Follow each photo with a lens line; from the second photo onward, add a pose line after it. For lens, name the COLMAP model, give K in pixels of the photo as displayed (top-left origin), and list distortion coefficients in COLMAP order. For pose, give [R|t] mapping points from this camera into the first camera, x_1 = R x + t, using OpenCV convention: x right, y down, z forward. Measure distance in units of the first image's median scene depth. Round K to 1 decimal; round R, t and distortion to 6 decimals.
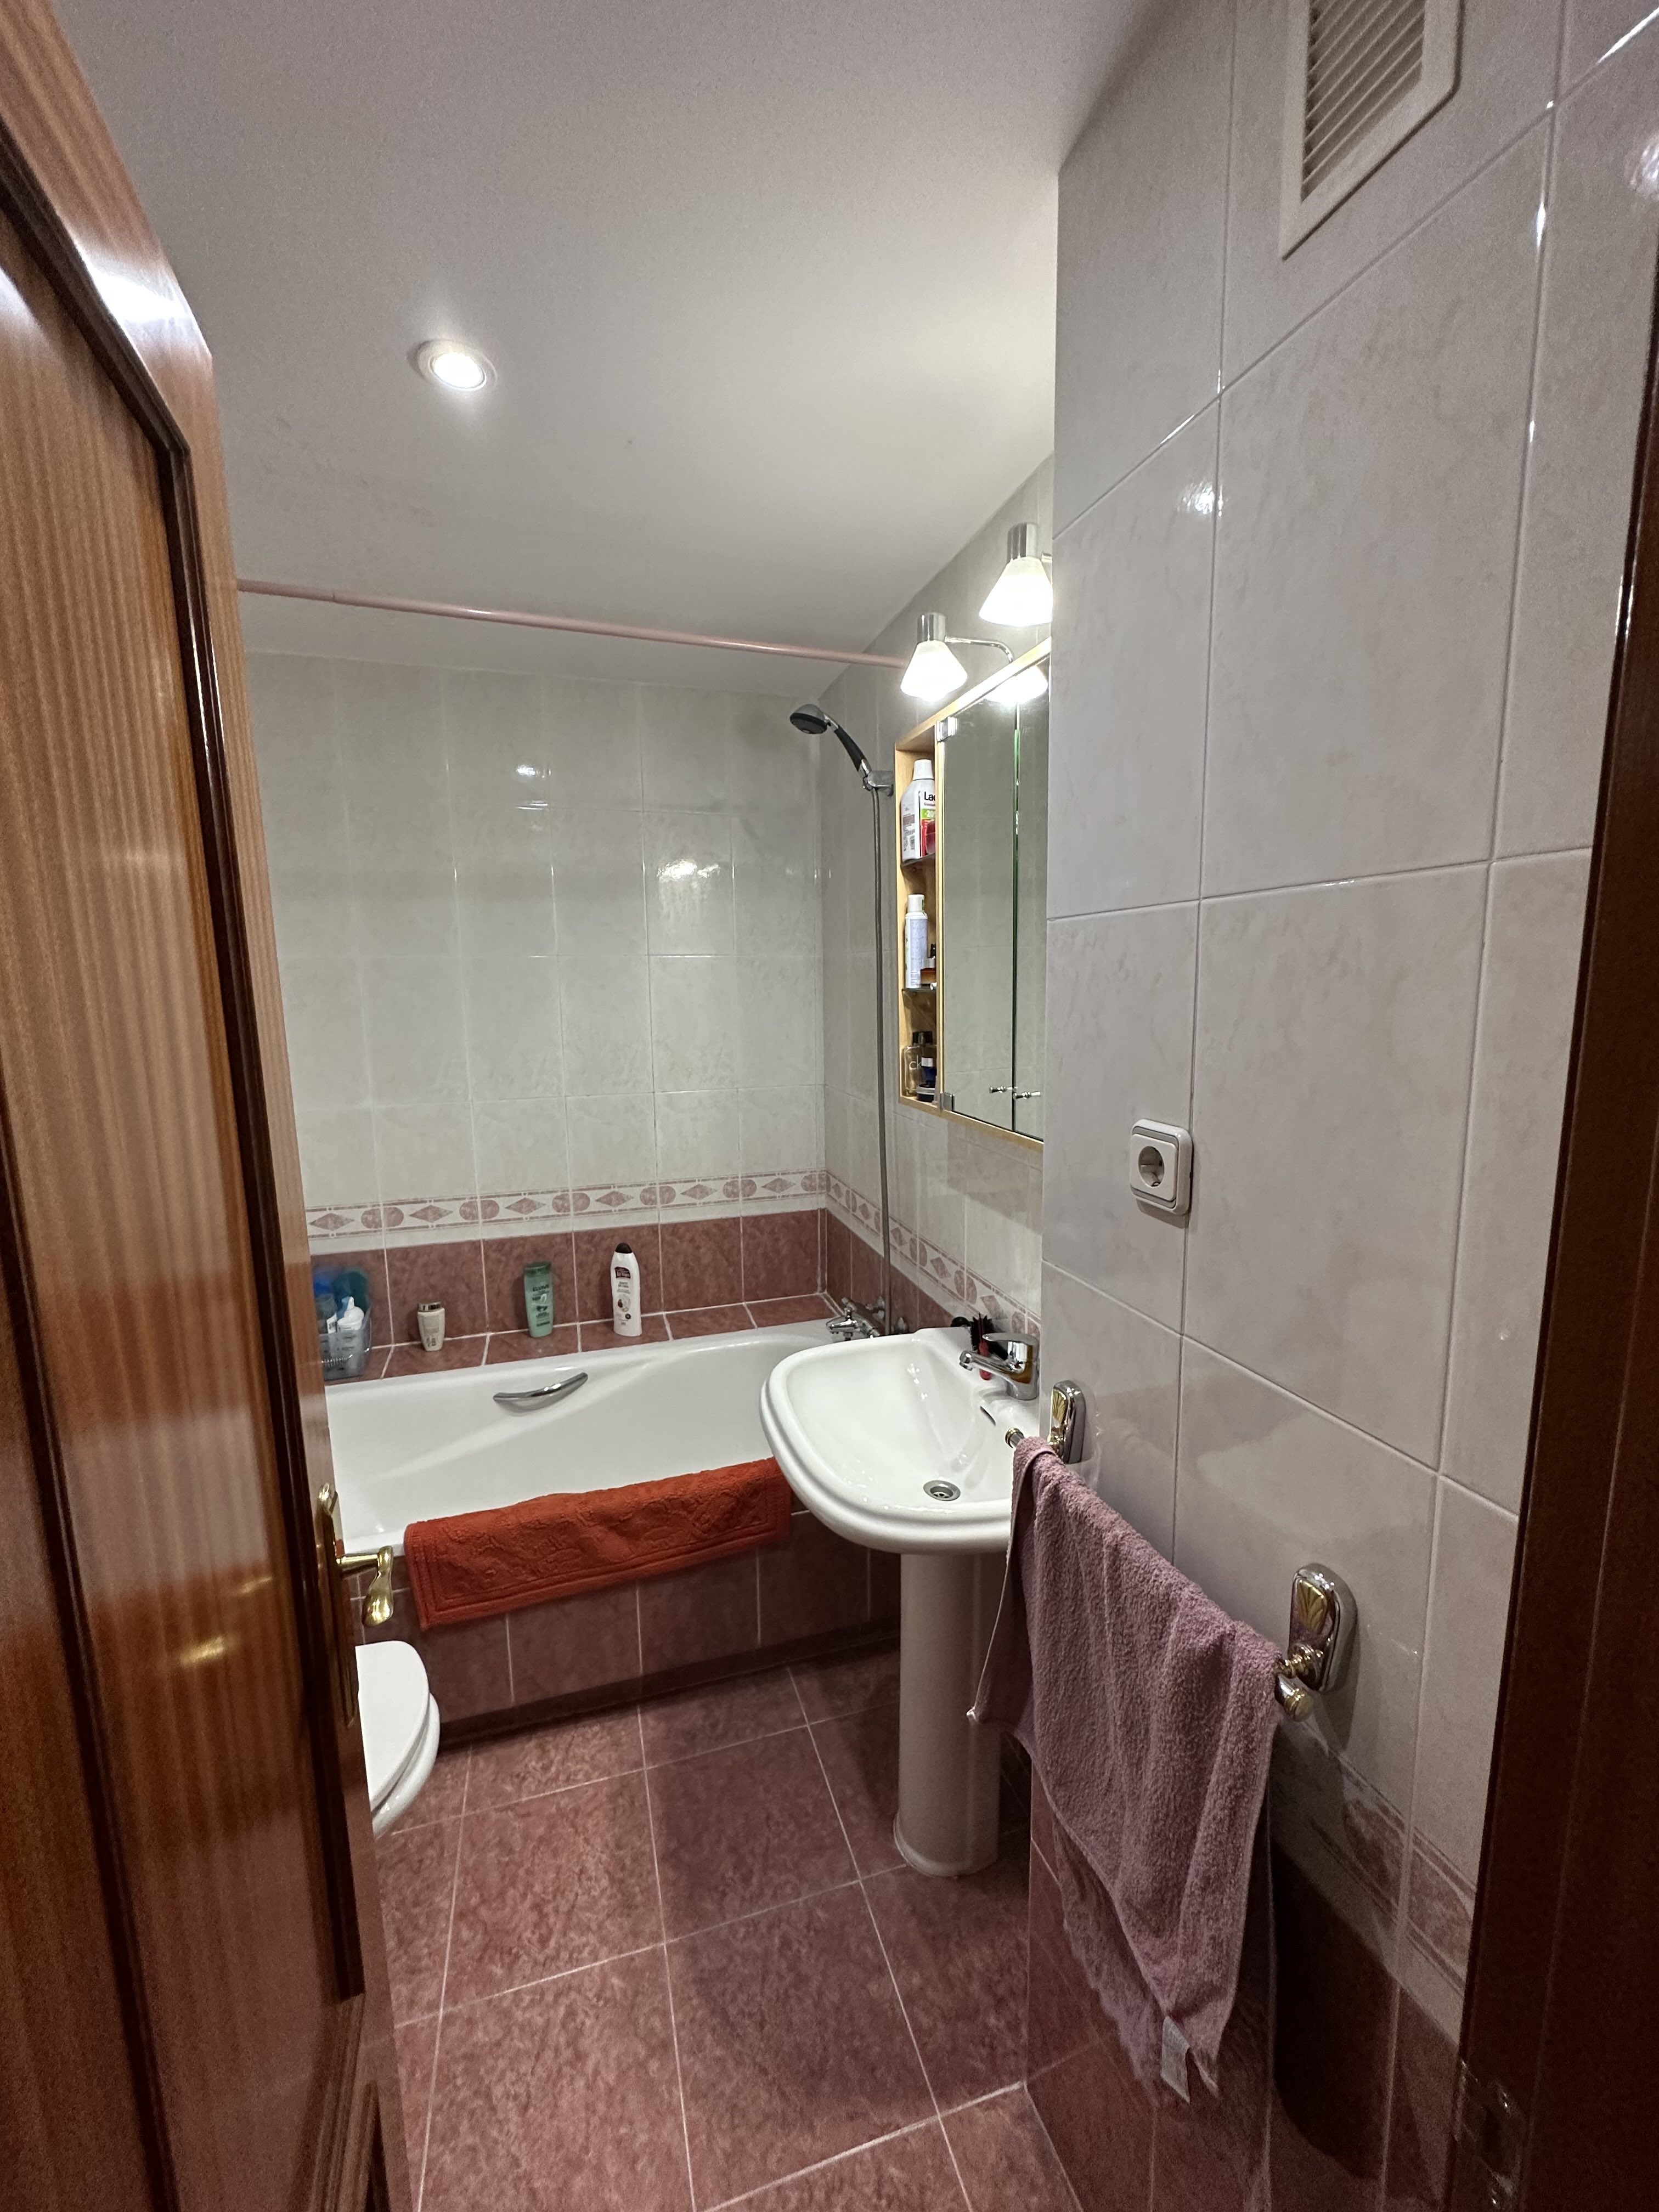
lens RADIAL K [[888.2, 0, 829.0], [0, 888.2, 1105.0], [0, 0, 1]] dist [0.002871, 0.000932]
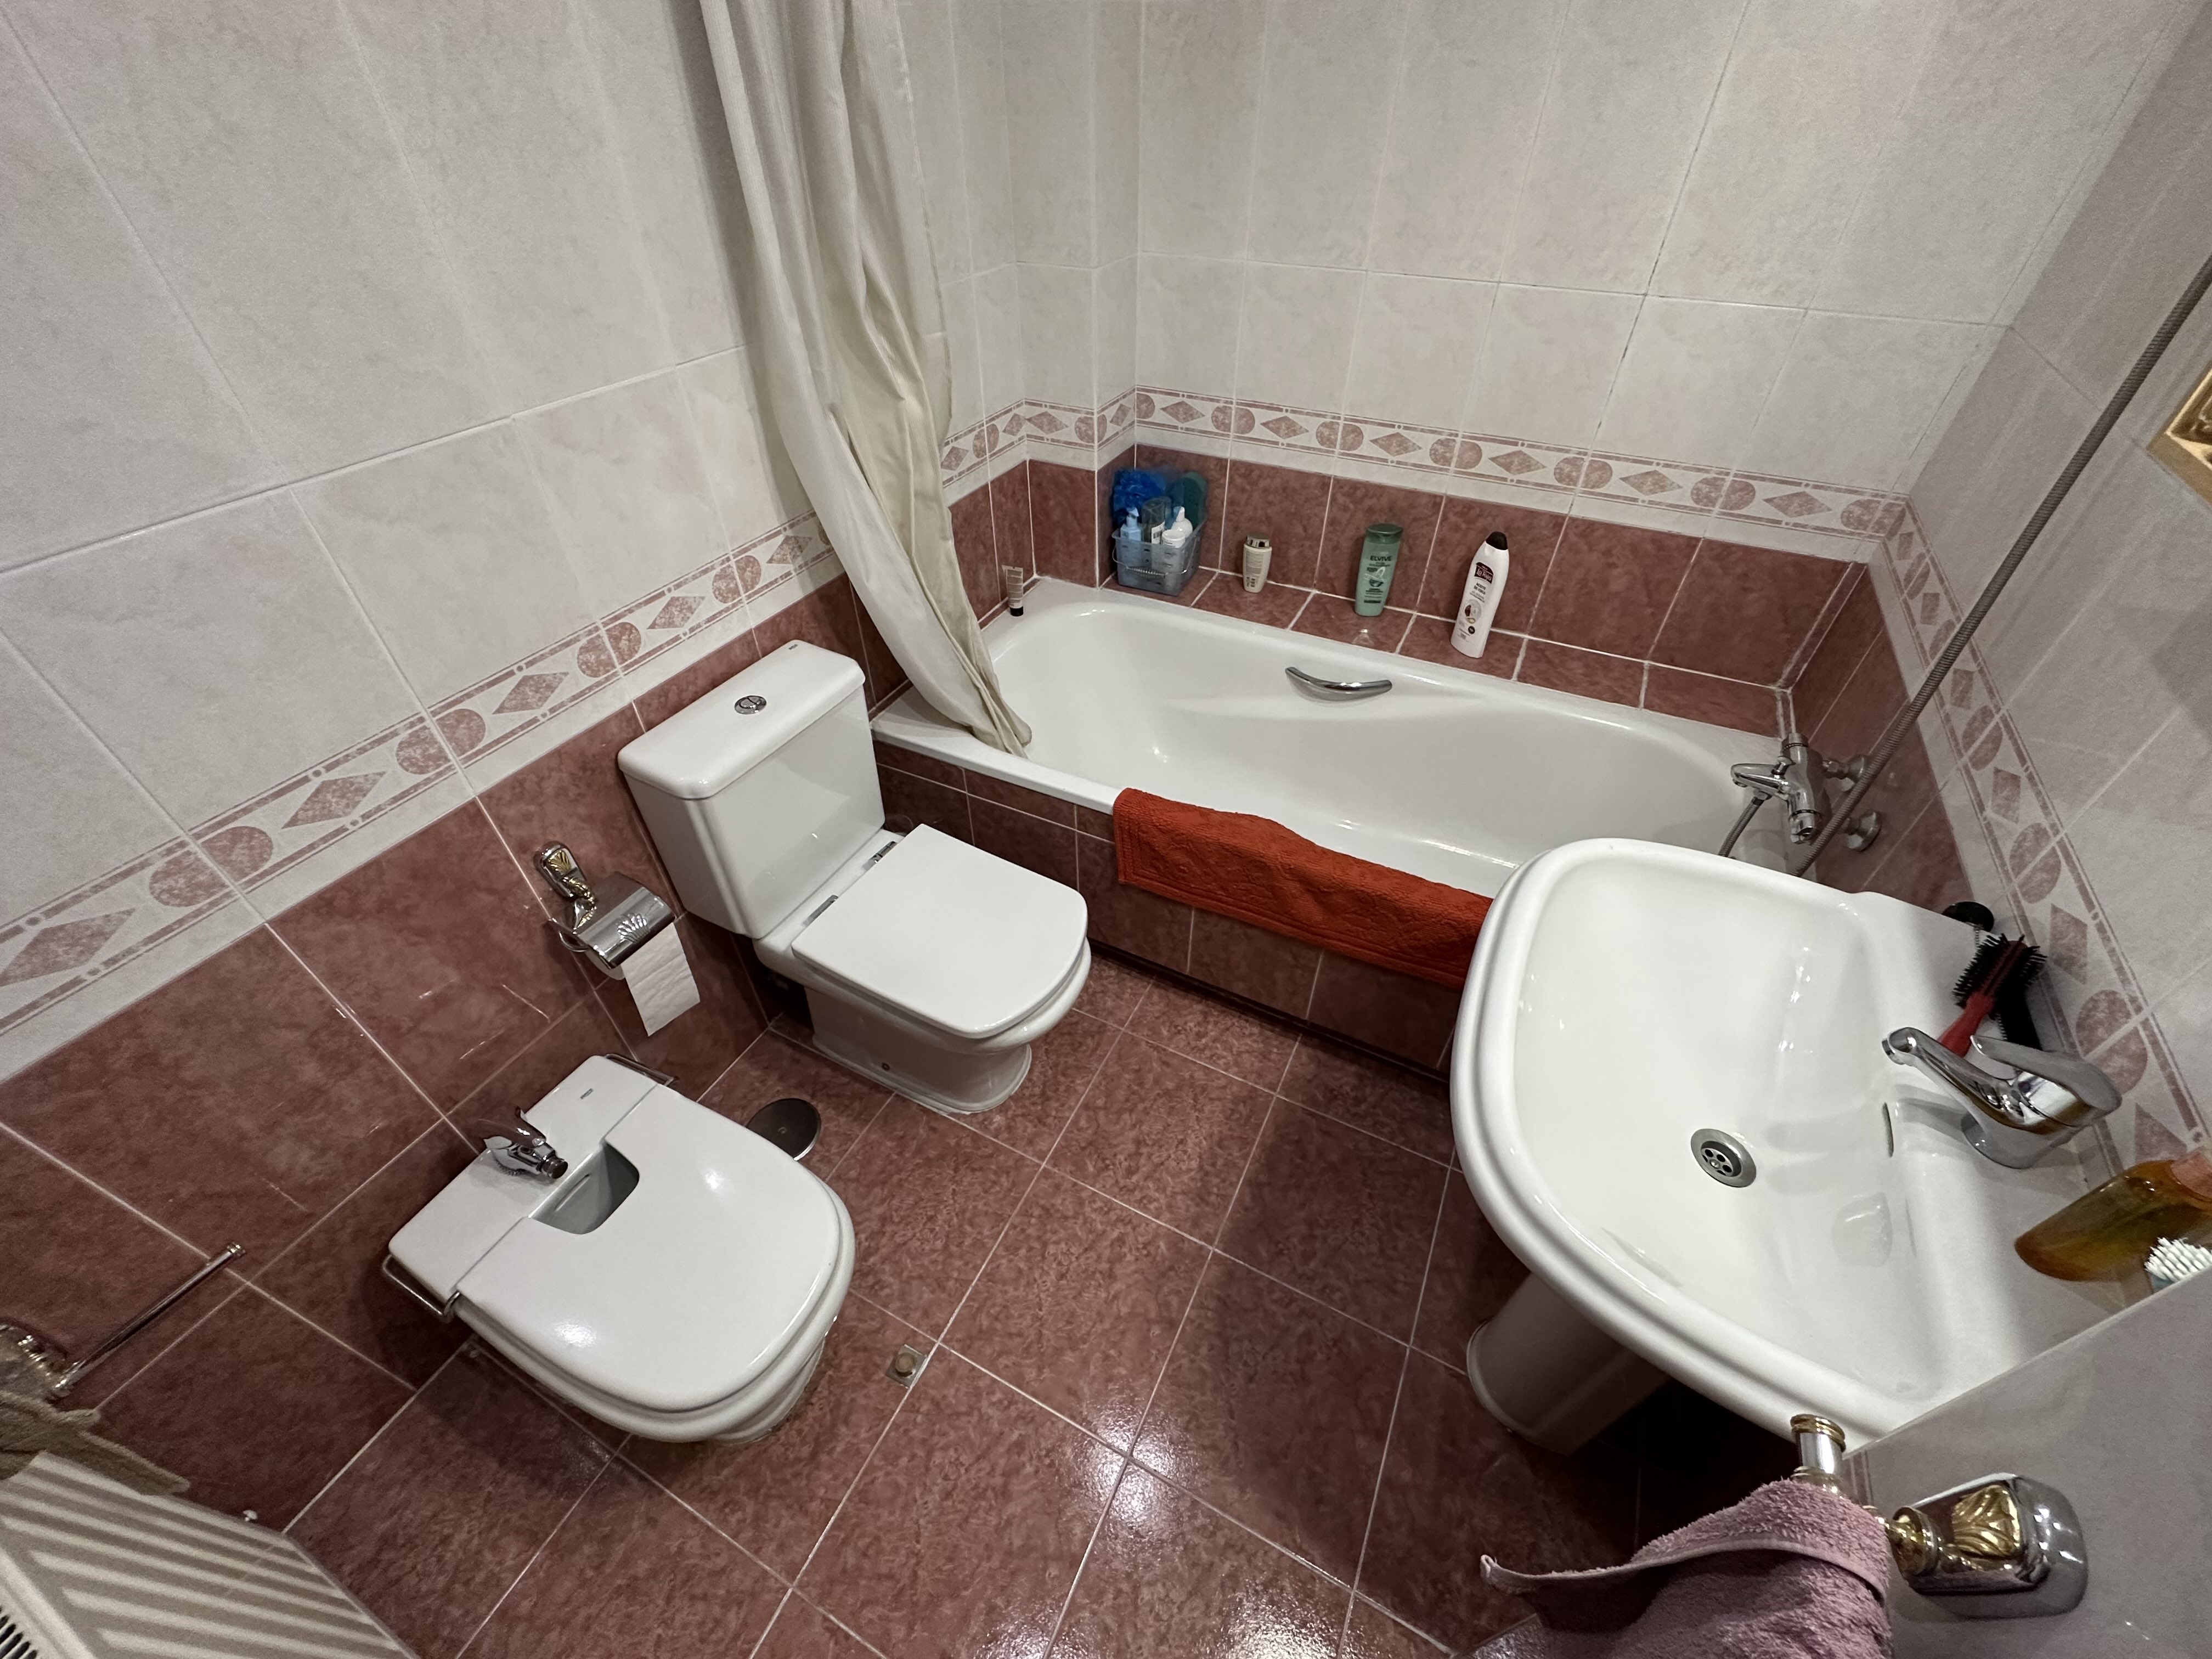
lens RADIAL K [[888.2, 0, 1104.6], [0, 888.2, 826.9], [0, 0, 1]] dist [0.002871, 0.000932]
pose [[0.722012, 0.466454, -0.510998, 0.015724], [-0.108011, 0.805500, 0.582669, -0.037241], [0.683397, -0.365501, 0.631963, 0.239967]]
